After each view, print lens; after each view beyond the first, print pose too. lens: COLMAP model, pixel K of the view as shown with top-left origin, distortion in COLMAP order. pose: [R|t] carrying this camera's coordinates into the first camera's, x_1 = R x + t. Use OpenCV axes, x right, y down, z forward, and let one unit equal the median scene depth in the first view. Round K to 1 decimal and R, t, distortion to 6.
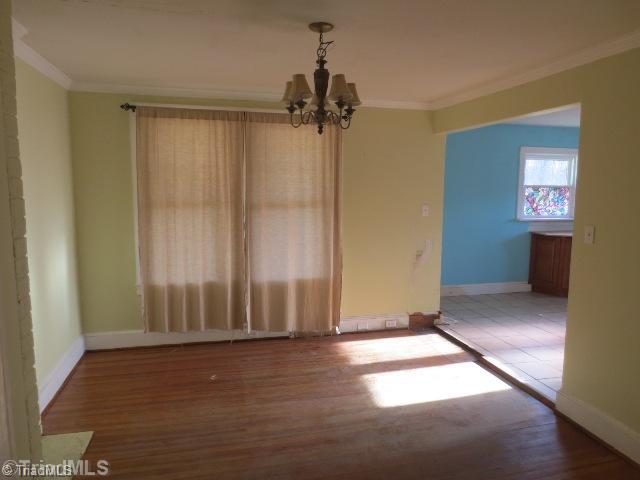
lens RADIAL K [[457.8, 0, 320.9], [0, 457.8, 239.6], [0, 0, 1]] dist [-0.011246, -0.003439]
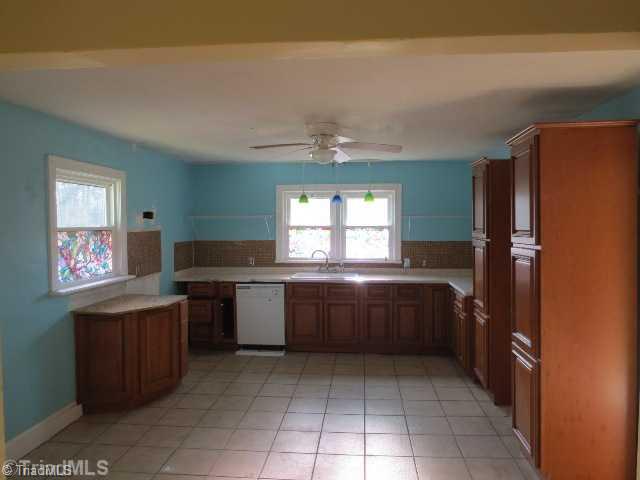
lens RADIAL K [[457.8, 0, 320.3], [0, 457.8, 237.6], [0, 0, 1]] dist [-0.011246, -0.003439]
pose [[0.332463, -0.039190, 0.942302, 0.040611], [0.117627, 0.993058, -0.000201, -0.069703], [-0.935752, 0.110906, 0.334764, 0.520990]]
